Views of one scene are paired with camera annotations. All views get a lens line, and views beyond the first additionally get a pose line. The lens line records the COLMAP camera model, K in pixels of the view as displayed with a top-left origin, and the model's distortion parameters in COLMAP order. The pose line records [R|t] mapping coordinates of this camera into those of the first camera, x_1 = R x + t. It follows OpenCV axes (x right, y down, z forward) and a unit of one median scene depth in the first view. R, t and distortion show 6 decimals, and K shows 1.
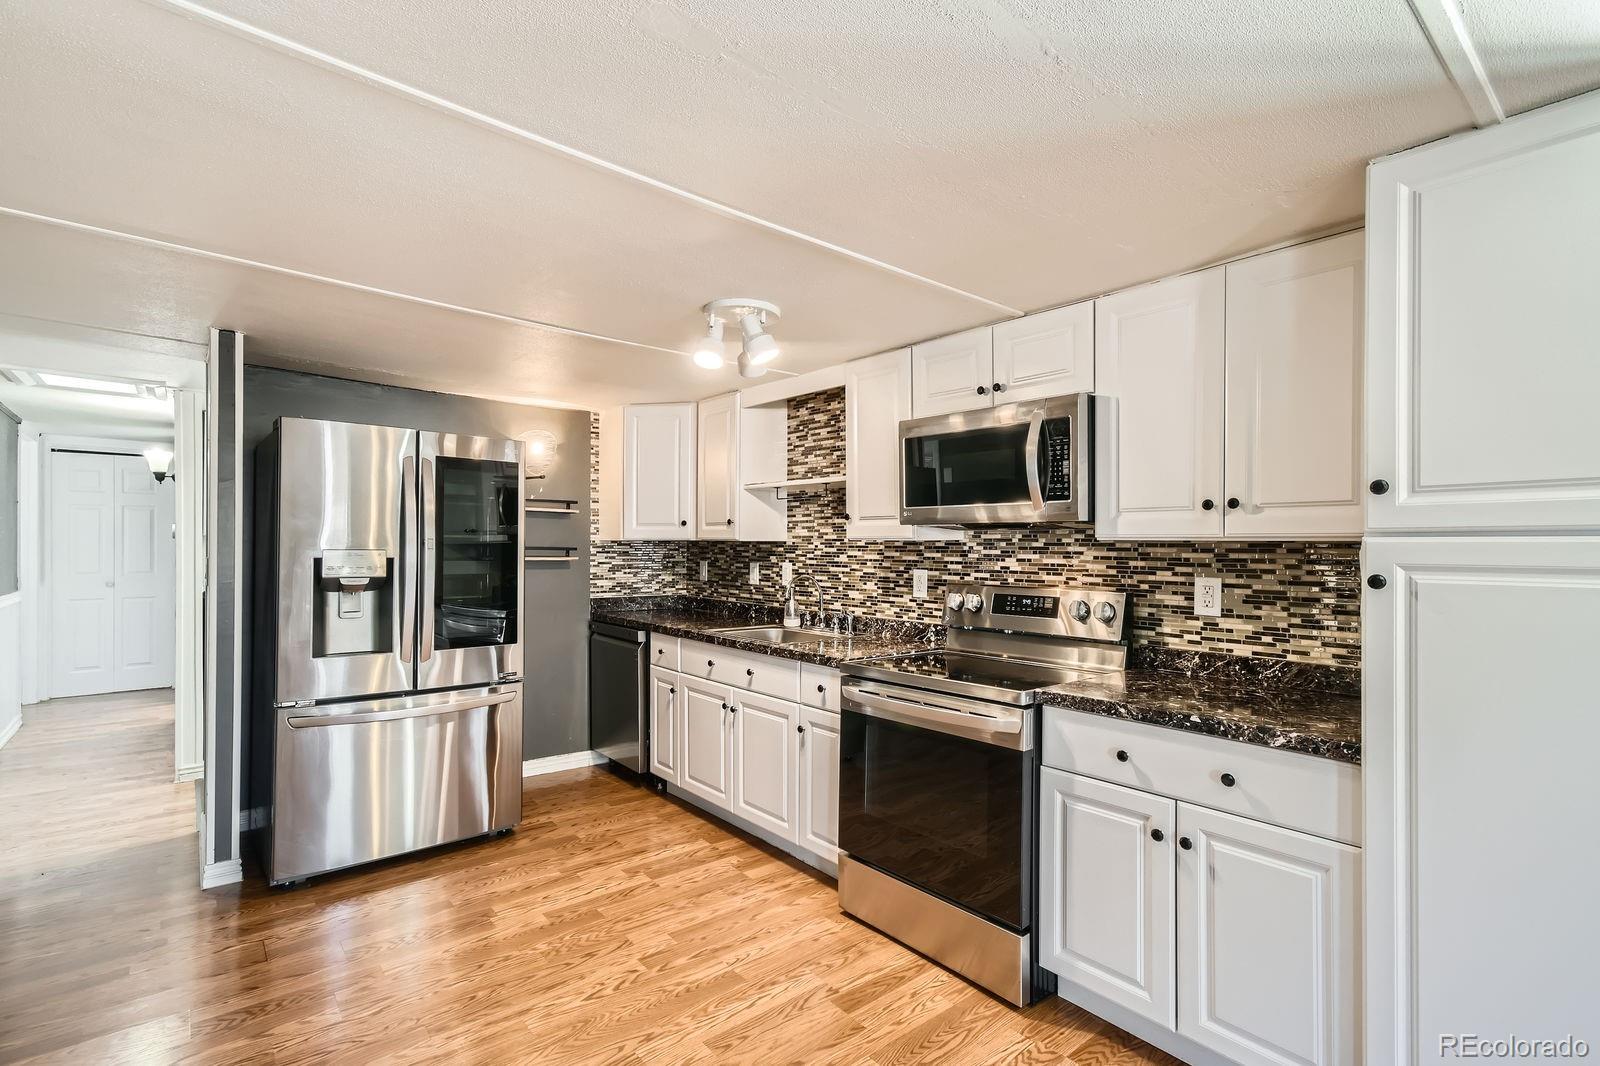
lens RADIAL K [[739.9, 0, 803.5], [0, 739.9, 537.6], [0, 0, 1]] dist [0.000329, 0.001180]
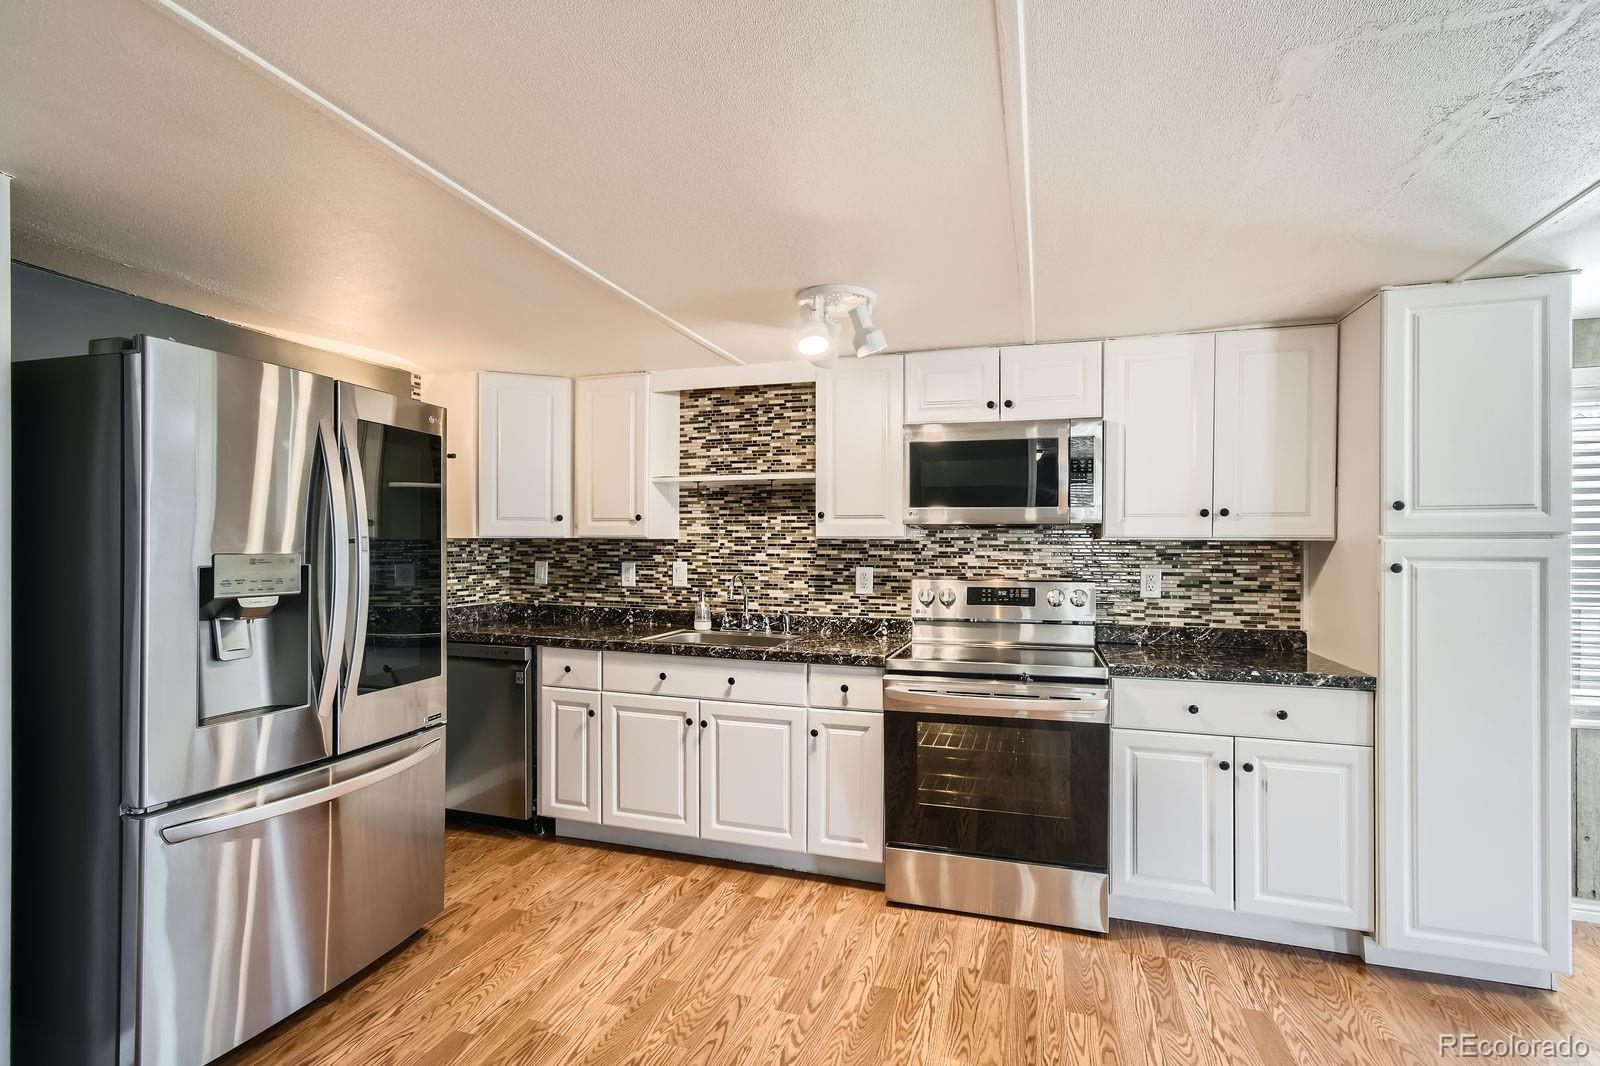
lens RADIAL K [[739.9, 0, 799.3], [0, 739.9, 539.6], [0, 0, 1]] dist [0.000329, 0.001180]
pose [[0.845810, -0.000491, 0.533485, -0.548194], [-0.003739, 0.999970, 0.006848, -0.002290], [-0.533472, -0.007787, 0.845782, 0.190940]]
